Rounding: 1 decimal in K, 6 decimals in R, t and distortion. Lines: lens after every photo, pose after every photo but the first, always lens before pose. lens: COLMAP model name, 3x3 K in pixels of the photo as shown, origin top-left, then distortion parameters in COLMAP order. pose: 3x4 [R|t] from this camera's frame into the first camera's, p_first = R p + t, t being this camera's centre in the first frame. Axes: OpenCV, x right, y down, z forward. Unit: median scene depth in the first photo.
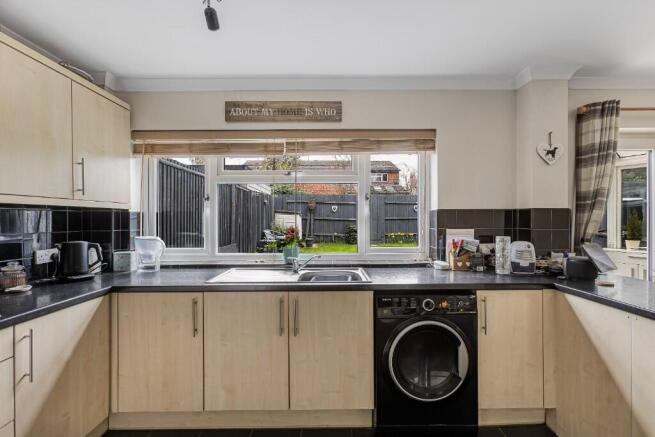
lens RADIAL K [[294.7, 0, 327.5], [0, 294.7, 218.5], [0, 0, 1]] dist [0.000087, 0.000417]
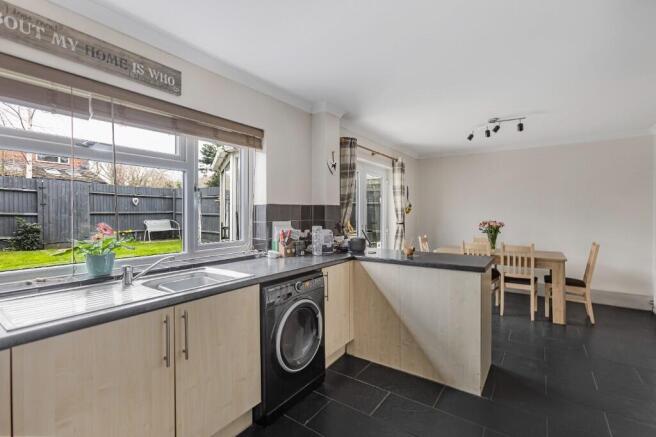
lens RADIAL K [[301.6, 0, 328.6], [0, 301.6, 212.8], [0, 0, 1]] dist [-0.013577, 0.013281]
pose [[0.576956, 0.002811, 0.816771, -0.433565], [-0.000310, 0.999995, -0.003222, 0.006027], [-0.816775, 0.001606, 0.576954, 0.177139]]
